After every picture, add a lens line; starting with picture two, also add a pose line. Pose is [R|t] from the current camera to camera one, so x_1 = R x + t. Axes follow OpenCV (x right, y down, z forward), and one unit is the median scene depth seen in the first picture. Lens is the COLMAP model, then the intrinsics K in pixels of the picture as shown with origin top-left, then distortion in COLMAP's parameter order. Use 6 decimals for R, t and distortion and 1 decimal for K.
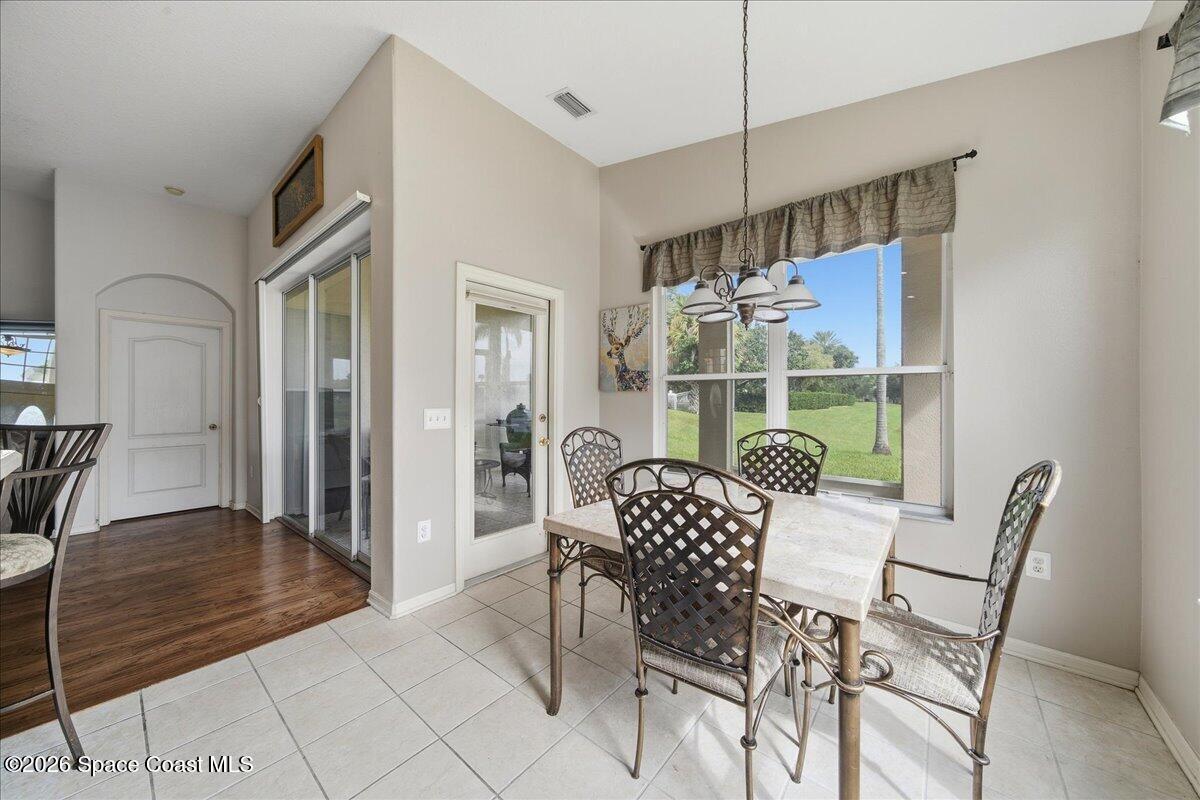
lens RADIAL K [[419.4, 0, 597.8], [0, 419.4, 395.9], [0, 0, 1]] dist [-0.001280, 0.000797]
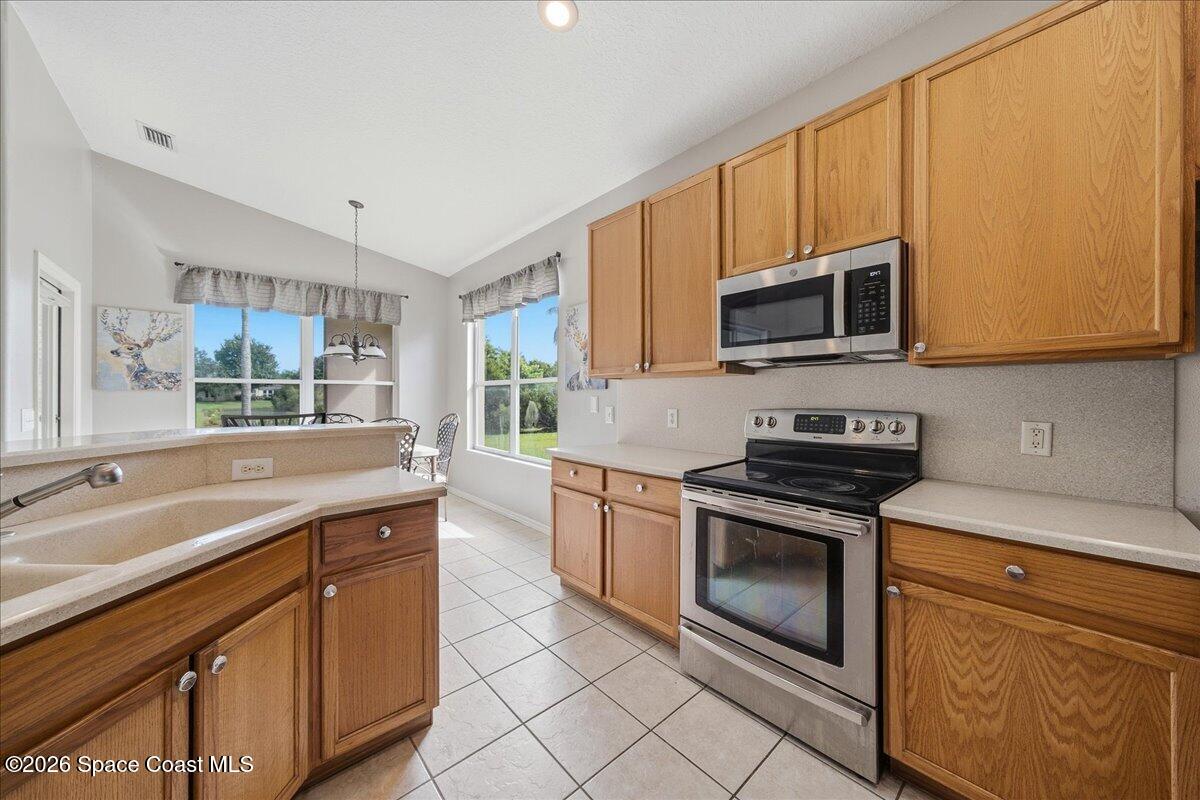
lens RADIAL K [[419.4, 0, 607.0], [0, 419.4, 396.3], [0, 0, 1]] dist [-0.001280, 0.000797]
pose [[0.137242, -0.004552, 0.990527, -0.996752], [-0.003204, 0.999982, 0.005039, -0.007316], [-0.990532, -0.003865, 0.137225, -0.354083]]
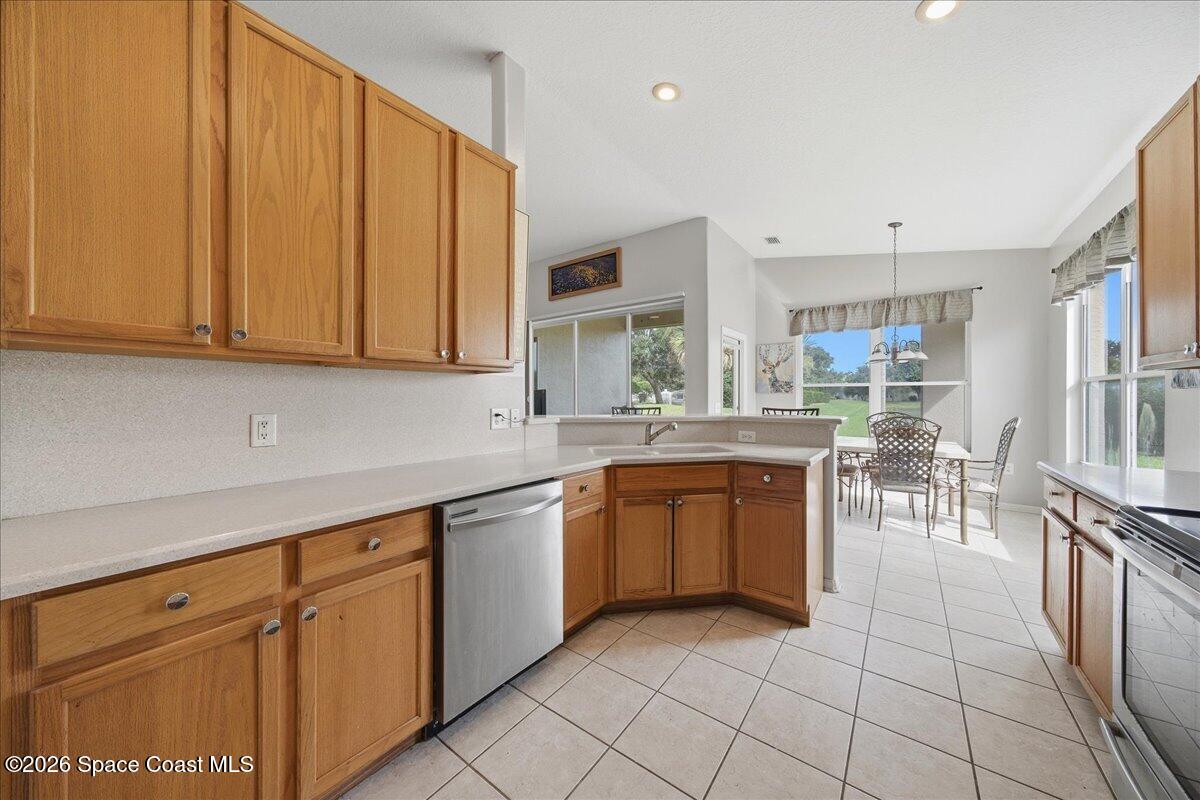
lens RADIAL K [[419.4, 0, 600.9], [0, 419.4, 395.2], [0, 0, 1]] dist [-0.001280, 0.000797]
pose [[0.997962, -0.003463, 0.063714, -0.923040], [0.003417, 0.999994, 0.000831, -0.008183], [-0.063717, -0.000612, 0.997968, -0.800916]]
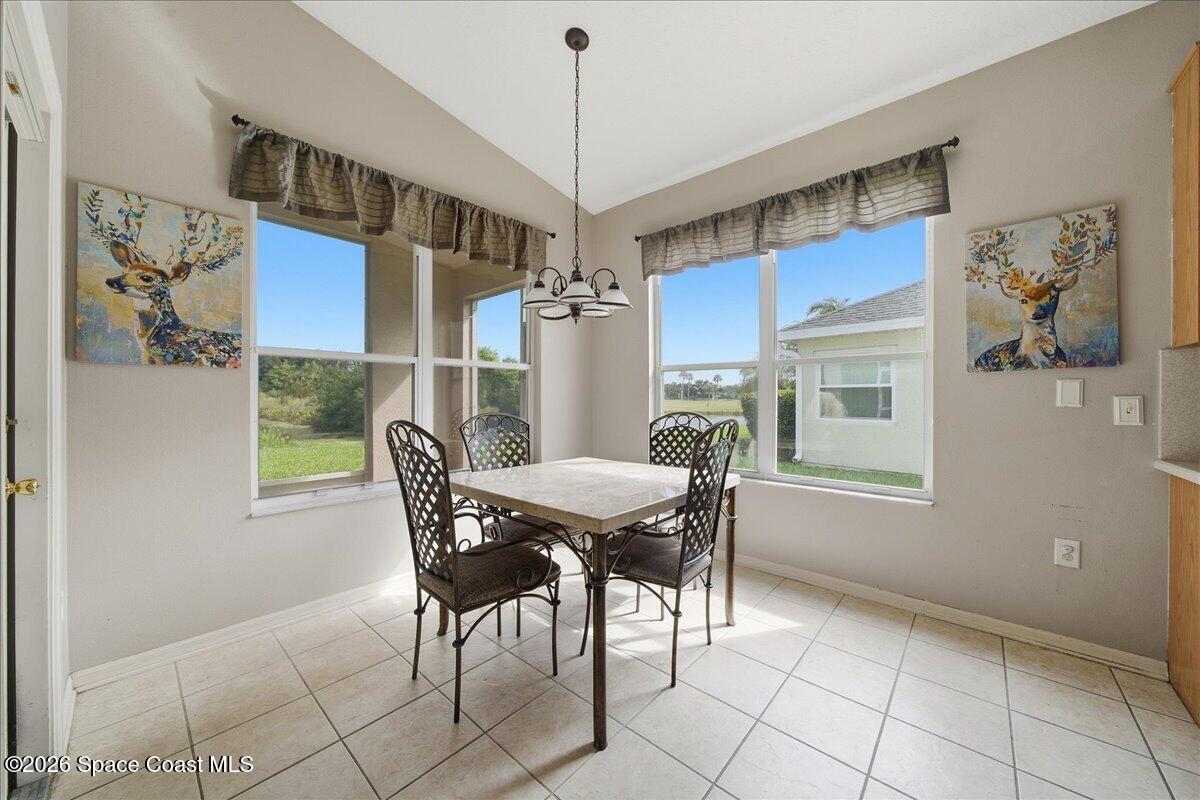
lens RADIAL K [[419.4, 0, 597.4], [0, 419.4, 394.2], [0, 0, 1]] dist [-0.001280, 0.000797]
pose [[0.021026, -0.011450, 0.999713, -0.544556], [-0.006251, 0.999913, 0.011583, 0.018260], [-0.999759, -0.006493, 0.020952, 0.567479]]
